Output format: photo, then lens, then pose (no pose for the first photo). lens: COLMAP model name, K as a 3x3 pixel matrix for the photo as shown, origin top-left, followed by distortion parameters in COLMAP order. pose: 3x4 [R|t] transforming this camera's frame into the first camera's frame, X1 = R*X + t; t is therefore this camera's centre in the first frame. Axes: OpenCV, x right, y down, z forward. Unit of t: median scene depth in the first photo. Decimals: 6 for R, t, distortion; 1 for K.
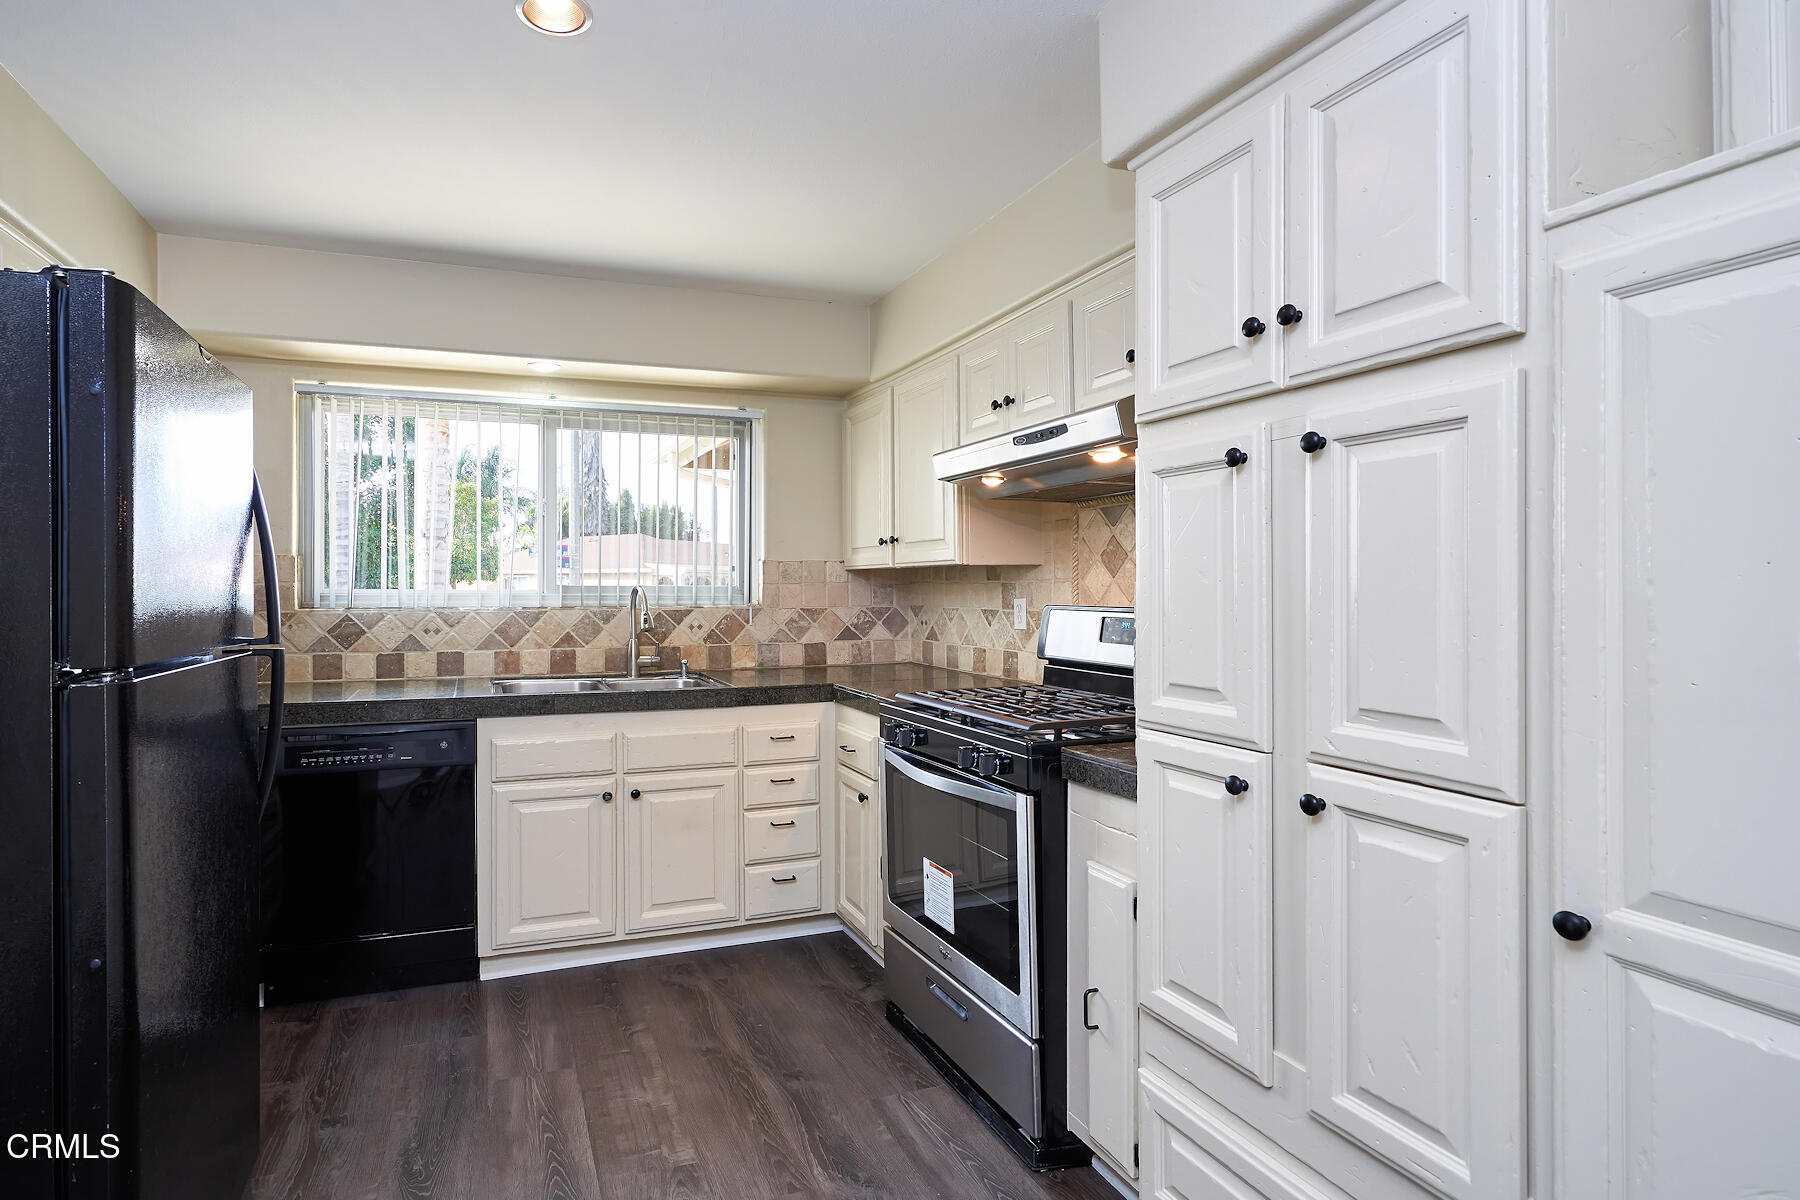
lens RADIAL K [[892.5, 0, 753.9], [0, 892.5, 583.4], [0, 0, 1]] dist [-0.000193, 0.000291]
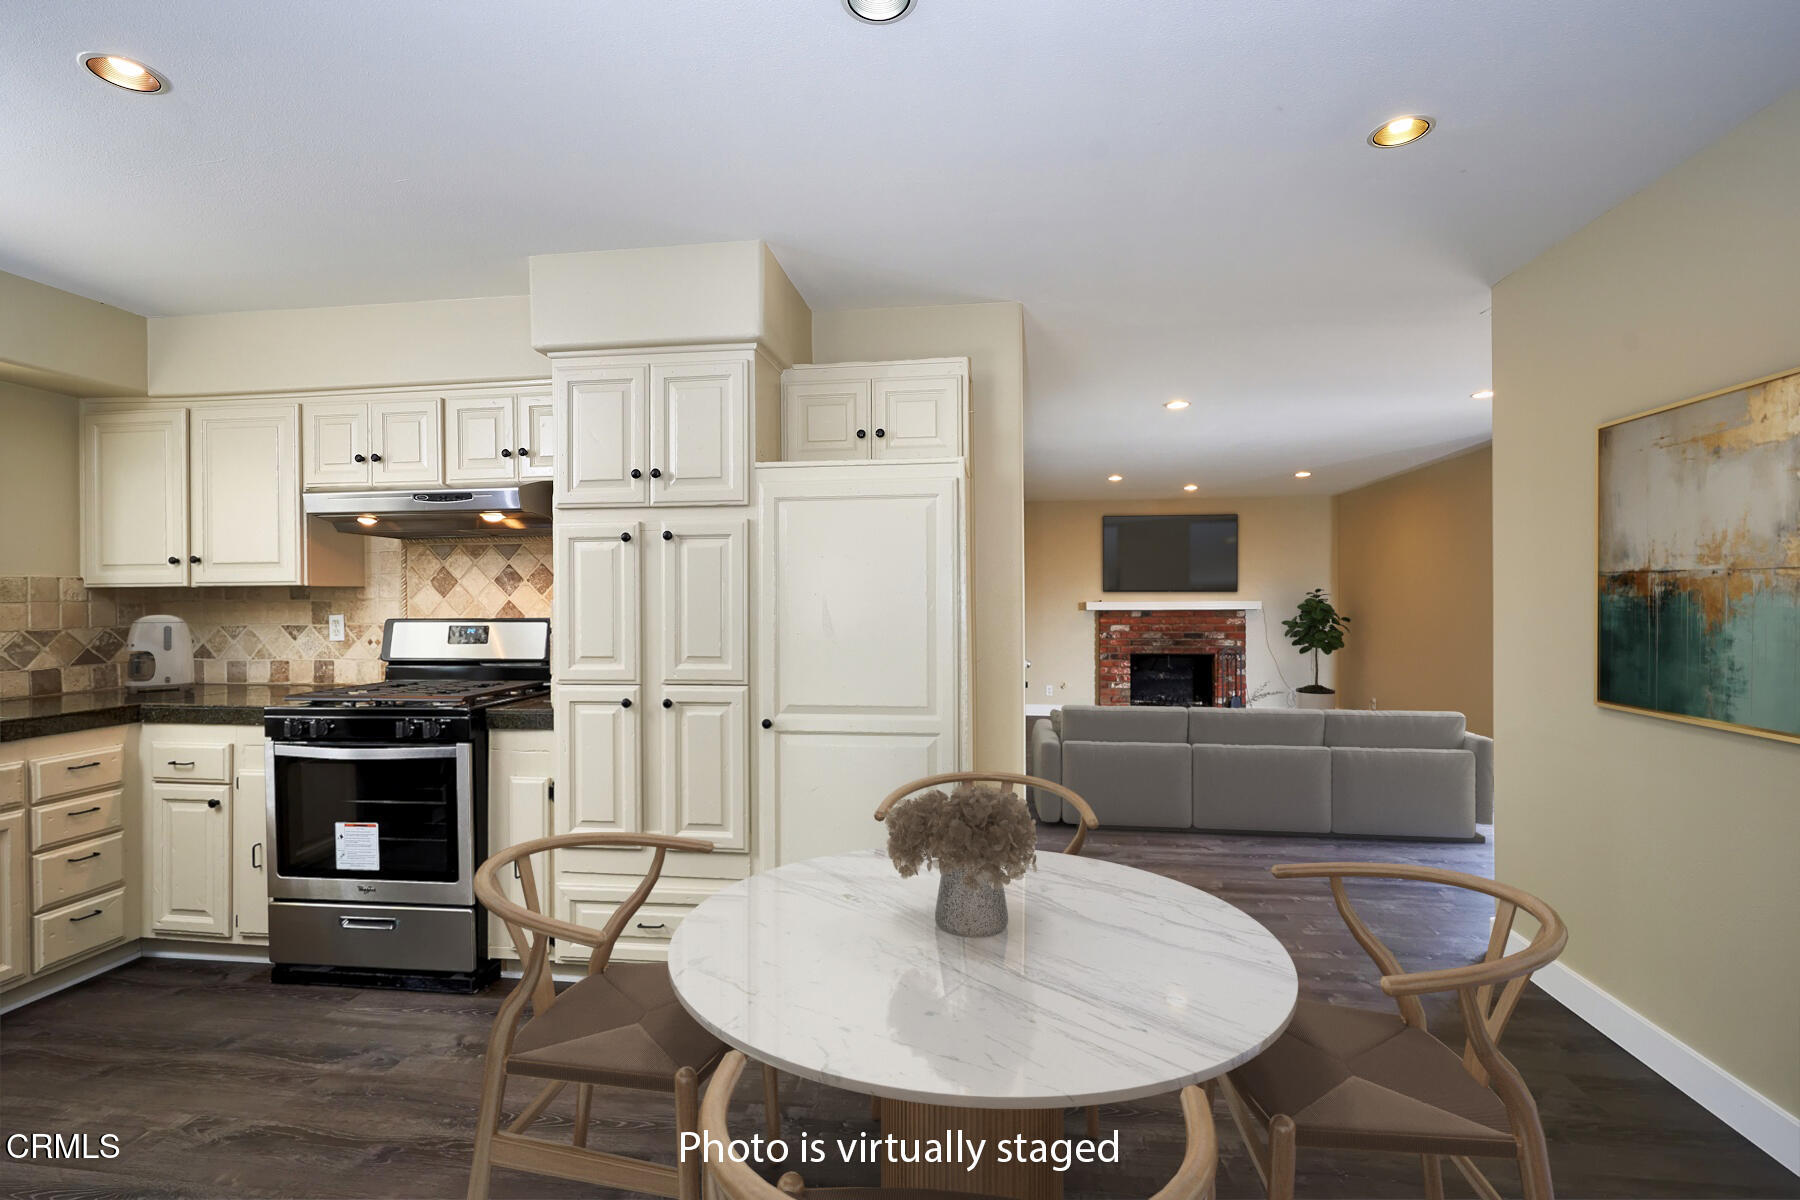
lens RADIAL K [[923.8, 0, 889.5], [0, 923.8, 591.2], [0, 0, 1]] dist [-0.002713, -0.001552]
pose [[0.430978, 0.010978, 0.902296, -0.481757], [0.001777, 0.999914, -0.013014, 0.002849], [-0.902361, 0.007213, 0.430921, -0.185886]]
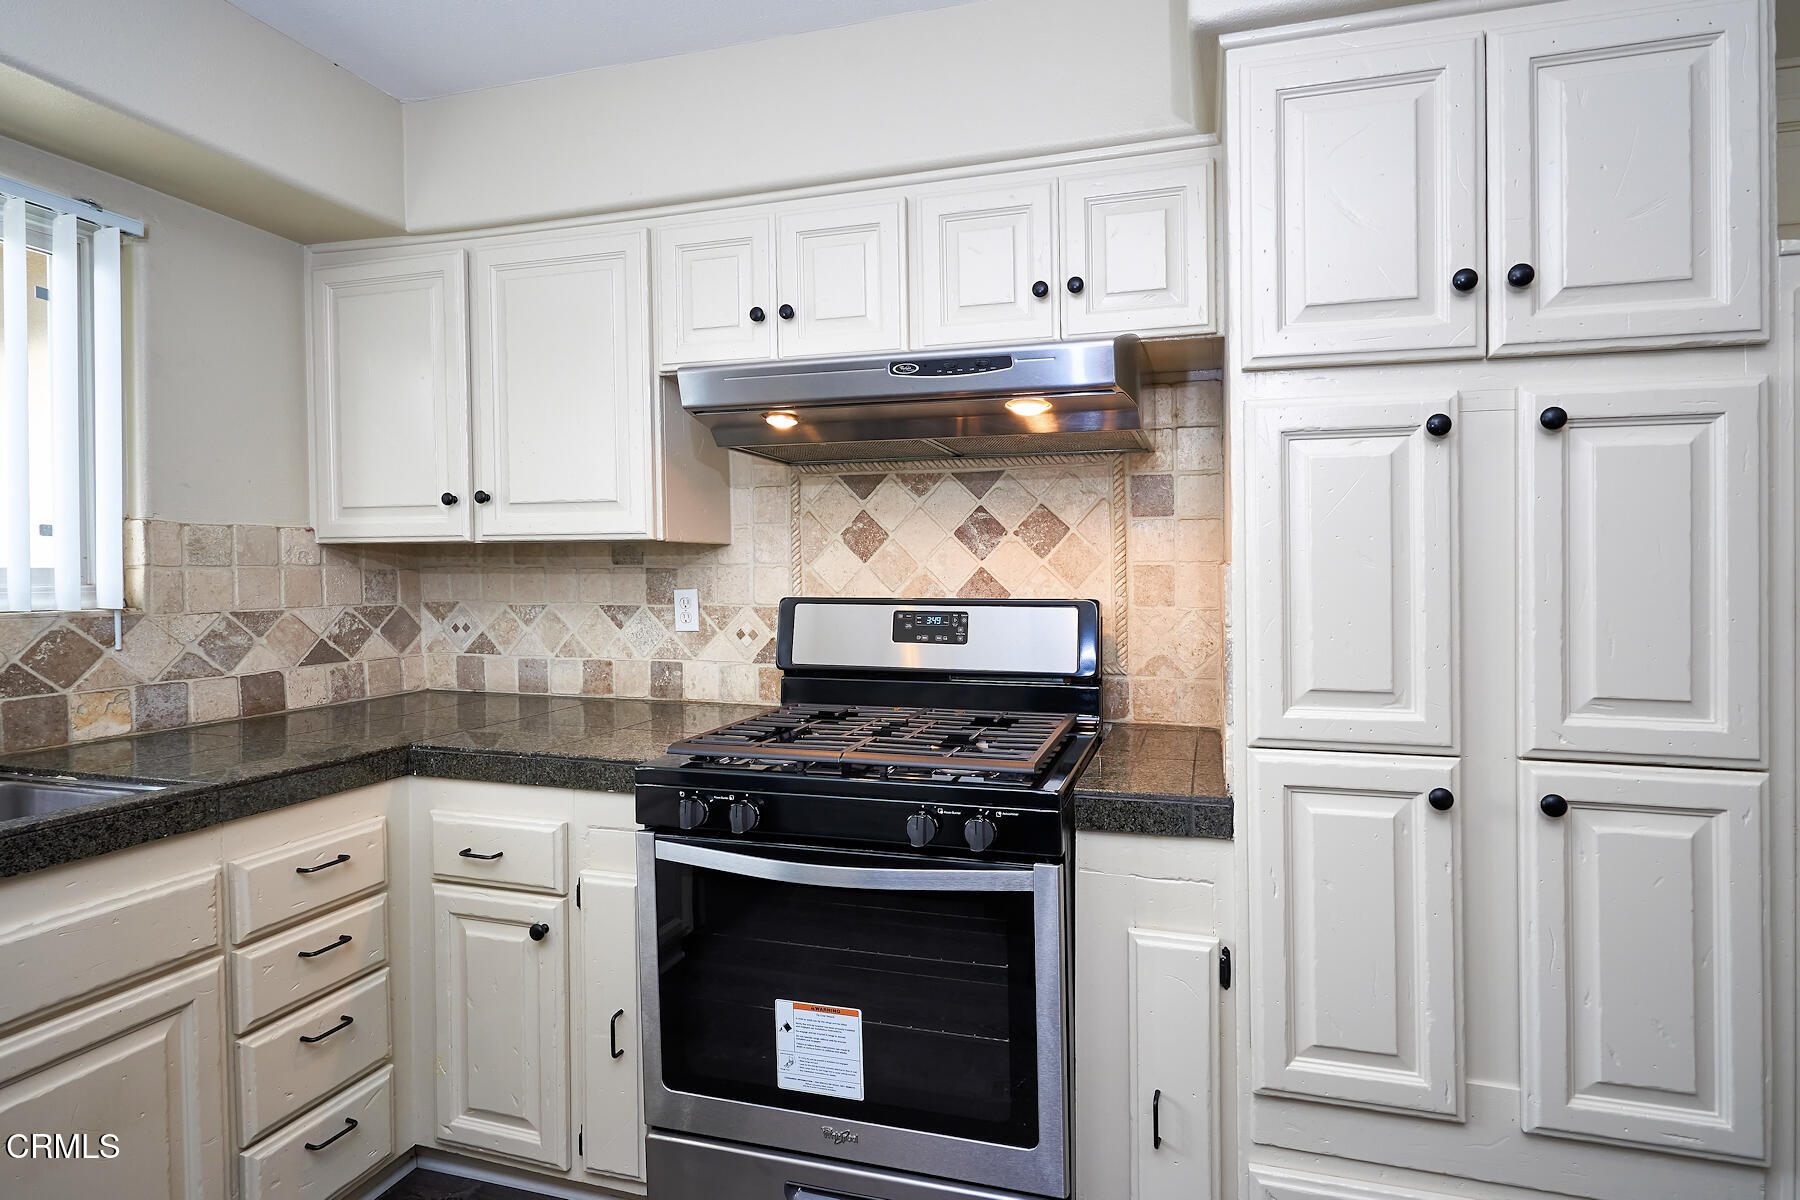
lens RADIAL K [[883.6, 0, 905.1], [0, 883.6, 591.0], [0, 0, 1]] dist [-0.002062, 0.001310]
pose [[0.539203, -0.012287, 0.842086, -0.215479], [-0.005277, 0.999825, 0.017967, 0.004237], [-0.842159, -0.014132, 0.539044, 0.446102]]
